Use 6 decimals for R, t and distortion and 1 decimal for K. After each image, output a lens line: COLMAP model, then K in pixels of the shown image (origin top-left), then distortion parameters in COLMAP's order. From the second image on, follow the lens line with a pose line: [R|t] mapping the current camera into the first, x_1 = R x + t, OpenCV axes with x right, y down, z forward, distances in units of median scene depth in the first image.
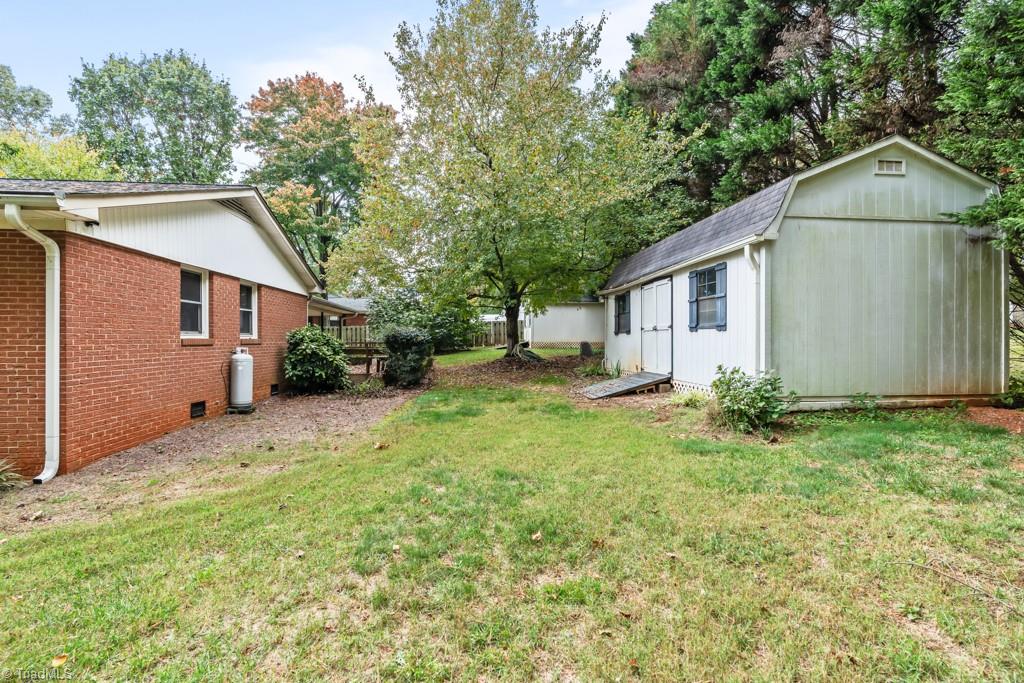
lens RADIAL K [[478.2, 0, 515.4], [0, 478.2, 341.5], [0, 0, 1]] dist [-0.003175, 0.000700]
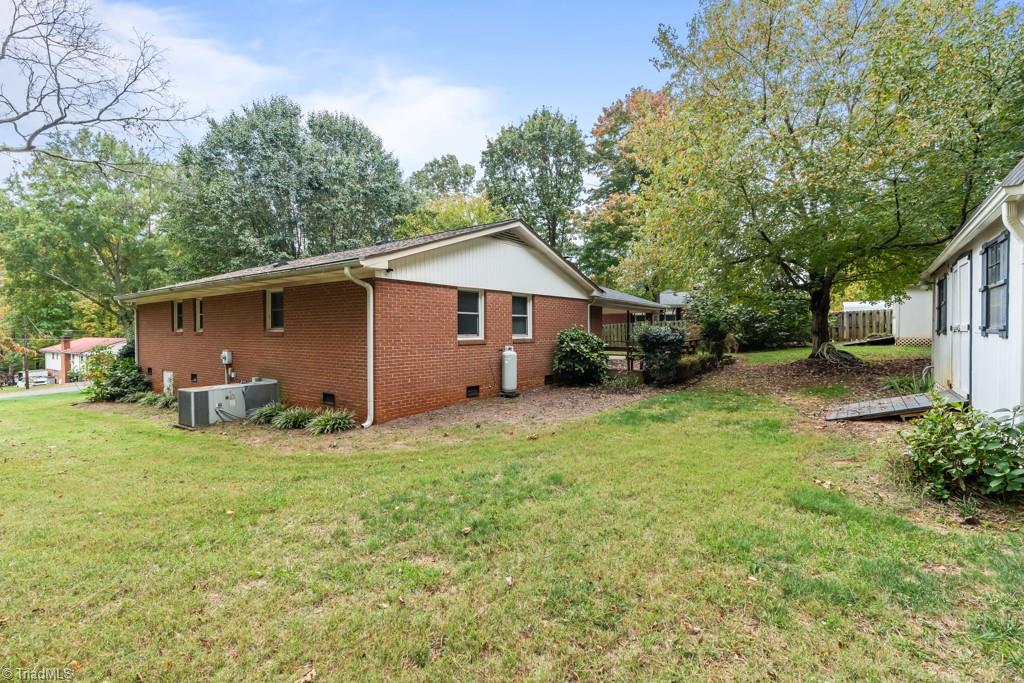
lens RADIAL K [[478.2, 0, 532.0], [0, 478.2, 335.8], [0, 0, 1]] dist [-0.003175, 0.000700]
pose [[0.733136, 0.006243, -0.680053, 0.325489], [0.000845, 0.999949, 0.010091, -0.025751], [0.680081, -0.007973, 0.733093, 0.088720]]
